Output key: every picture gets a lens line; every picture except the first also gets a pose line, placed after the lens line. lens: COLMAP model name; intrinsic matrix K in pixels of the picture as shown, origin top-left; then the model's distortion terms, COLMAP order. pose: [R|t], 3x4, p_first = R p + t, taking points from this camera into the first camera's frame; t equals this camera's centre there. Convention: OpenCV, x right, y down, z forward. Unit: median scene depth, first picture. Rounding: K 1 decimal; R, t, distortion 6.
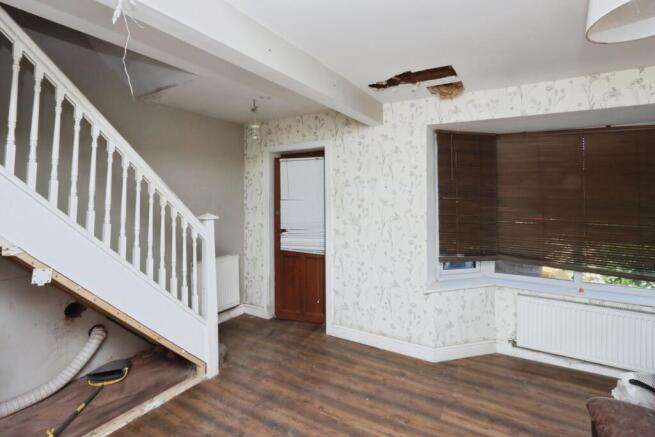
lens RADIAL K [[324.7, 0, 328.7], [0, 324.7, 203.5], [0, 0, 1]] dist [-0.003995, 0.000732]
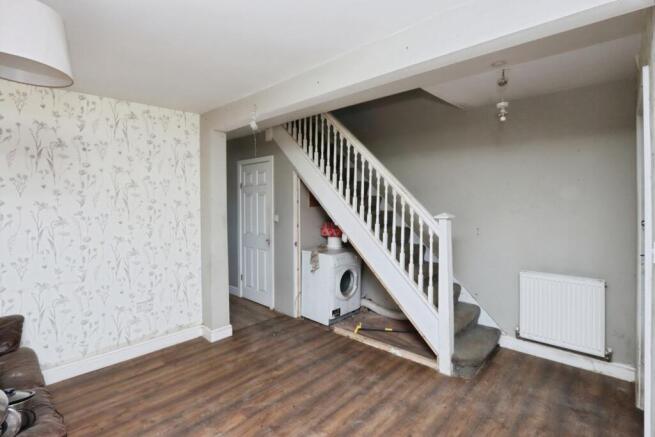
lens RADIAL K [[324.7, 0, 328.7], [0, 324.7, 203.5], [0, 0, 1]] dist [-0.003995, 0.000732]
pose [[-0.216908, 0.008905, -0.976151, 0.746287], [-0.007536, 0.999913, 0.010797, -0.007576], [0.976163, 0.009698, -0.216822, 0.910000]]
